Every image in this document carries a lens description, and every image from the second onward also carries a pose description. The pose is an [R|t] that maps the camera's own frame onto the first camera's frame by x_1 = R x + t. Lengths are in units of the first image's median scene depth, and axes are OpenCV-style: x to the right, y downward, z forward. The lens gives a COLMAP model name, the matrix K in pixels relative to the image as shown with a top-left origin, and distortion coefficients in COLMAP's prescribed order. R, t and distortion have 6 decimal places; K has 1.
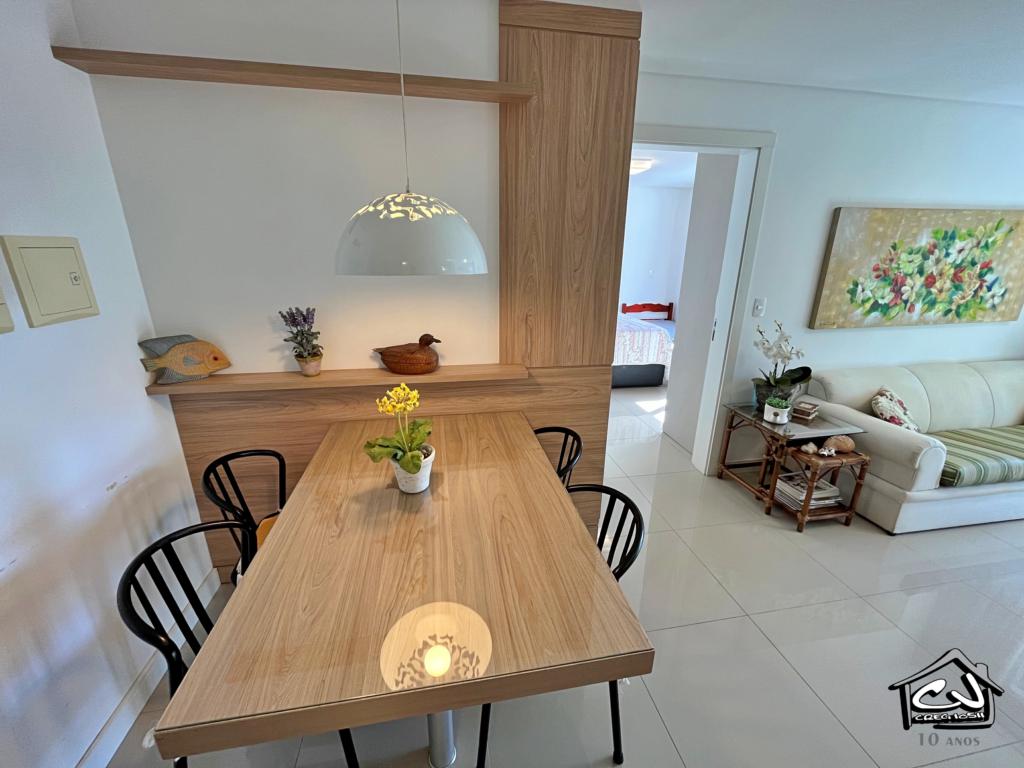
lens RADIAL K [[412.9, 0, 511.8], [0, 412.9, 384.0], [0, 0, 1]] dist [-0.002923, -0.000052]
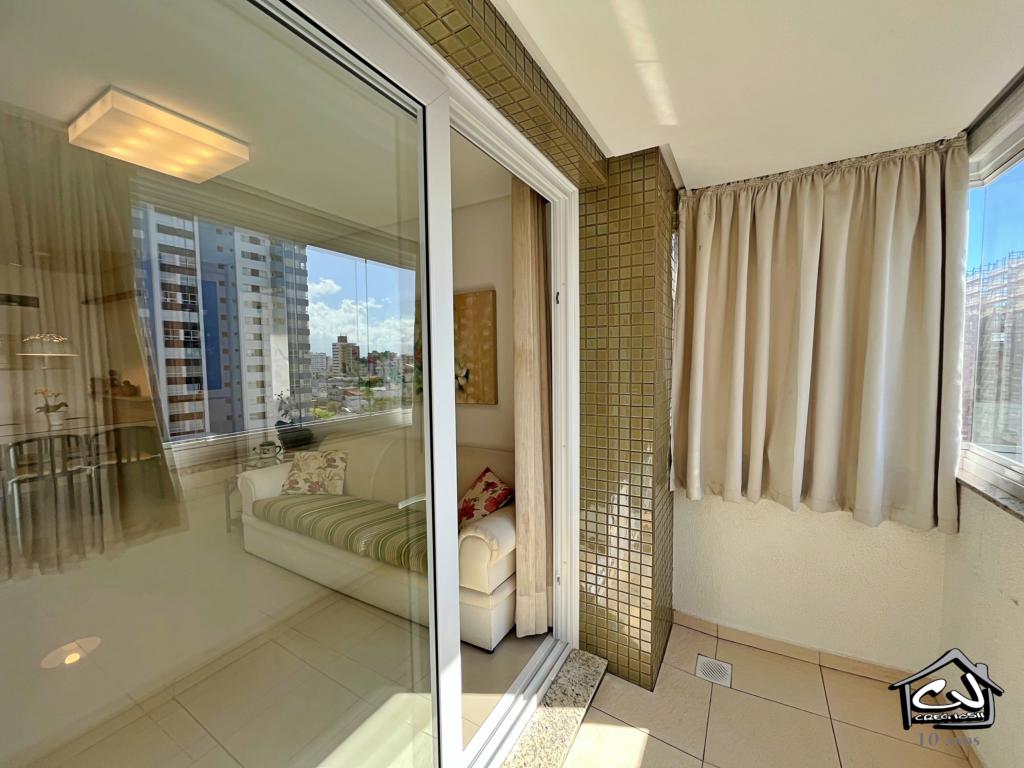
lens RADIAL K [[412.9, 0, 510.4], [0, 412.9, 385.7], [0, 0, 1]] dist [-0.002923, -0.000052]
pose [[0.764262, 0.026935, -0.644343, 2.023319], [-0.172490, 0.971264, -0.163992, -0.056174], [0.621410, 0.236476, 0.746946, 0.365680]]
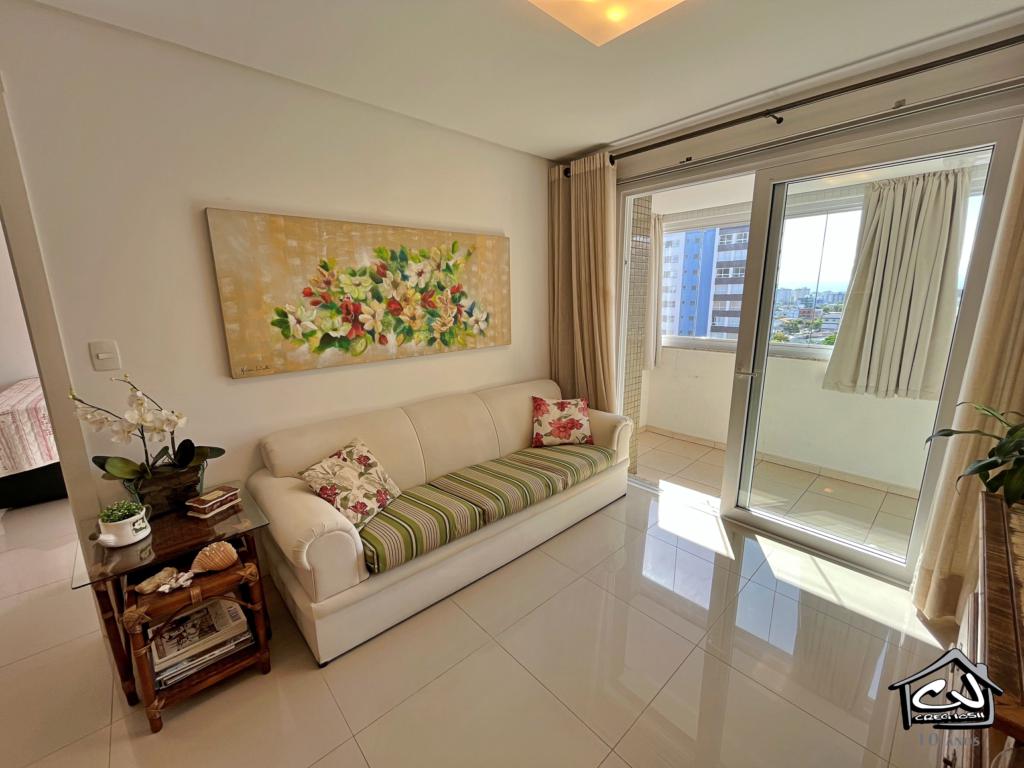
lens RADIAL K [[412.9, 0, 513.8], [0, 412.9, 383.9], [0, 0, 1]] dist [-0.002923, -0.000052]
pose [[0.848276, -0.122220, 0.515257, 0.773280], [0.175222, 0.982974, -0.055308, -0.001532], [-0.499725, 0.137201, 0.855249, 0.161067]]
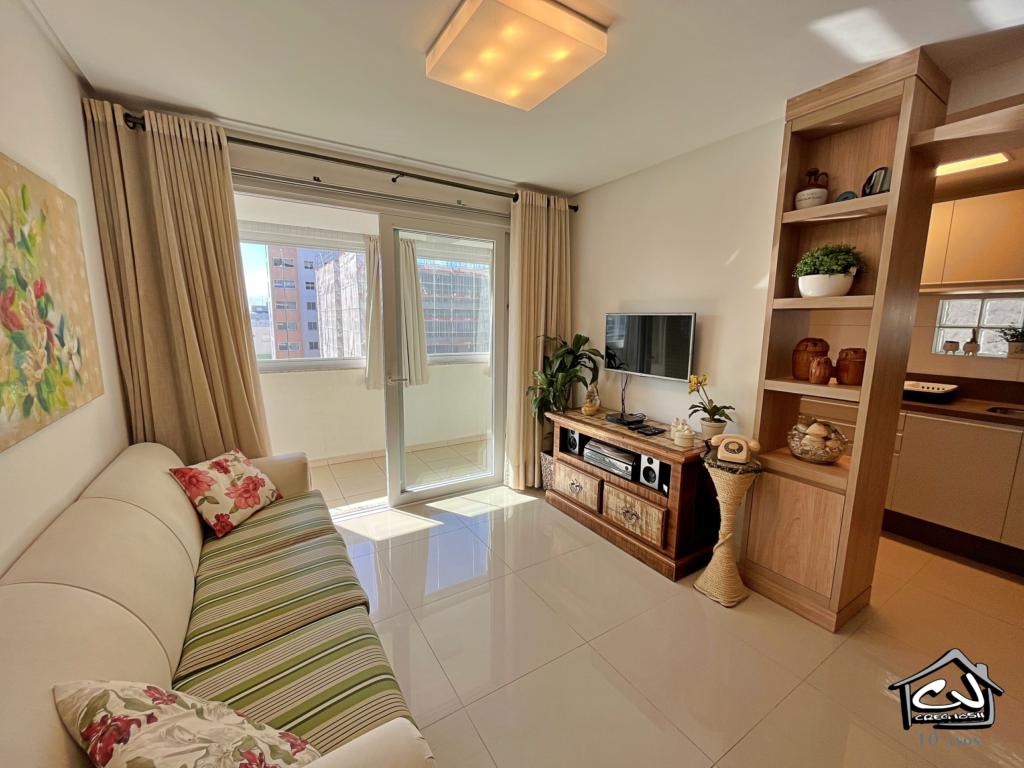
lens RADIAL K [[412.9, 0, 507.3], [0, 412.9, 384.7], [0, 0, 1]] dist [-0.002923, -0.000052]
pose [[-0.369942, -0.153538, 0.916280, 0.568480], [0.270317, 0.925791, 0.264271, -0.181003], [-0.888859, 0.345451, -0.300986, 0.745070]]
